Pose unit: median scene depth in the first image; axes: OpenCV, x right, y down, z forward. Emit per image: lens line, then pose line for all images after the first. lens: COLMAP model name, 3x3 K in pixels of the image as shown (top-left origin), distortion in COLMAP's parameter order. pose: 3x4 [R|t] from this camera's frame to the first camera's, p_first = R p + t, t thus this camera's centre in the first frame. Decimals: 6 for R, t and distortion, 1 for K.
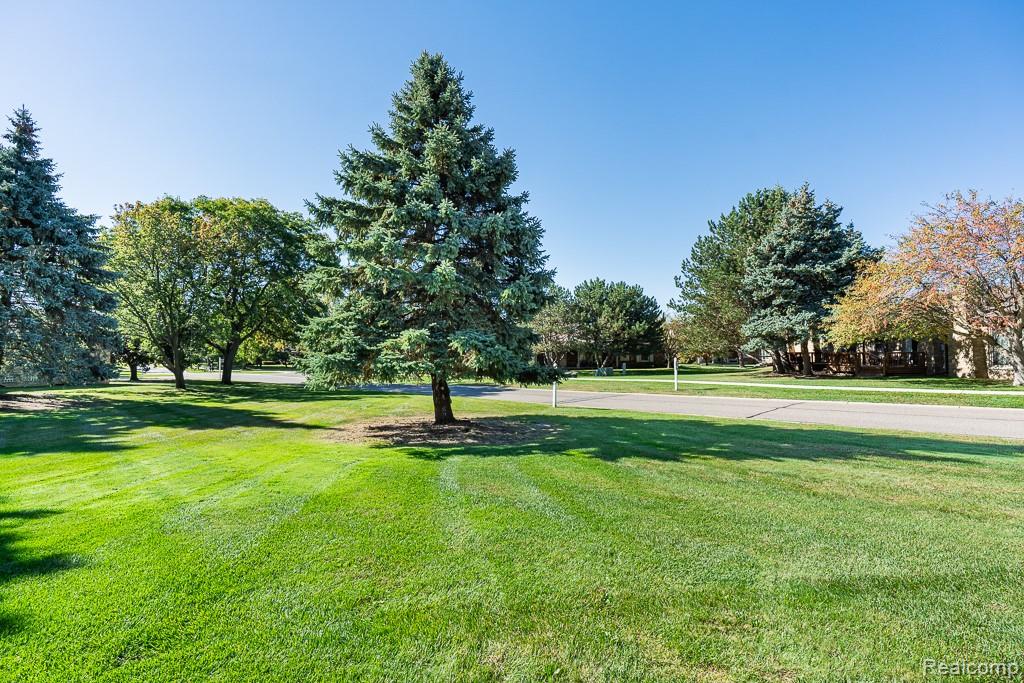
lens RADIAL K [[471.3, 0, 512.6], [0, 471.3, 368.4], [0, 0, 1]] dist [0.002310, 0.000165]
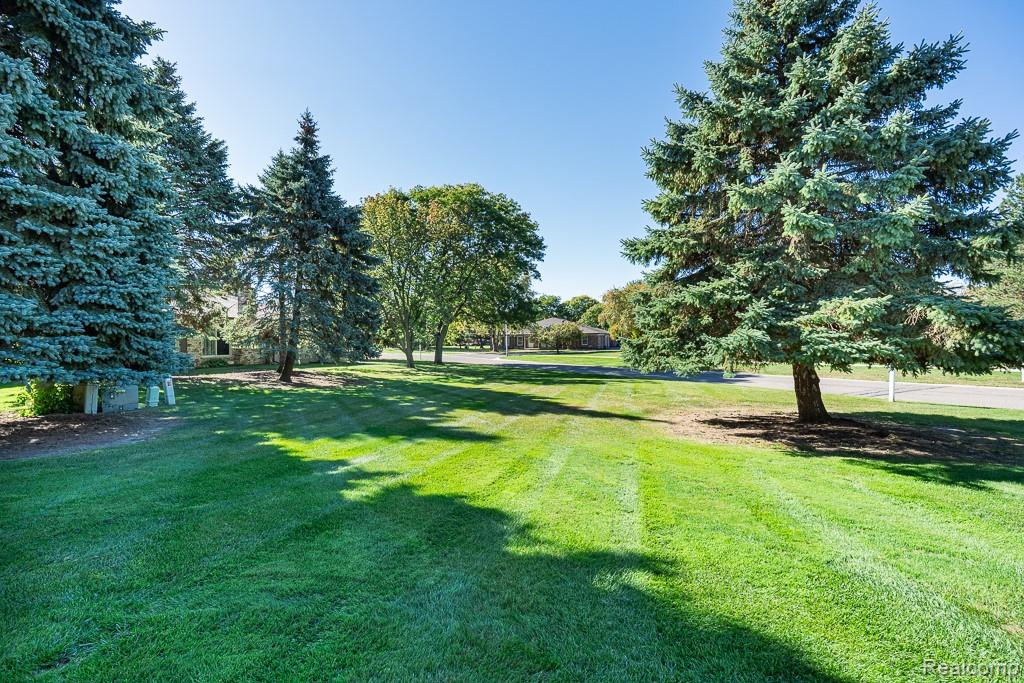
lens RADIAL K [[471.3, 0, 512.6], [0, 471.3, 368.4], [0, 0, 1]] dist [0.002310, 0.000165]
pose [[0.956042, 0.018128, -0.292669, -0.238626], [-0.007363, 0.999257, 0.037841, 0.001613], [0.293137, -0.034023, 0.955465, 0.069933]]
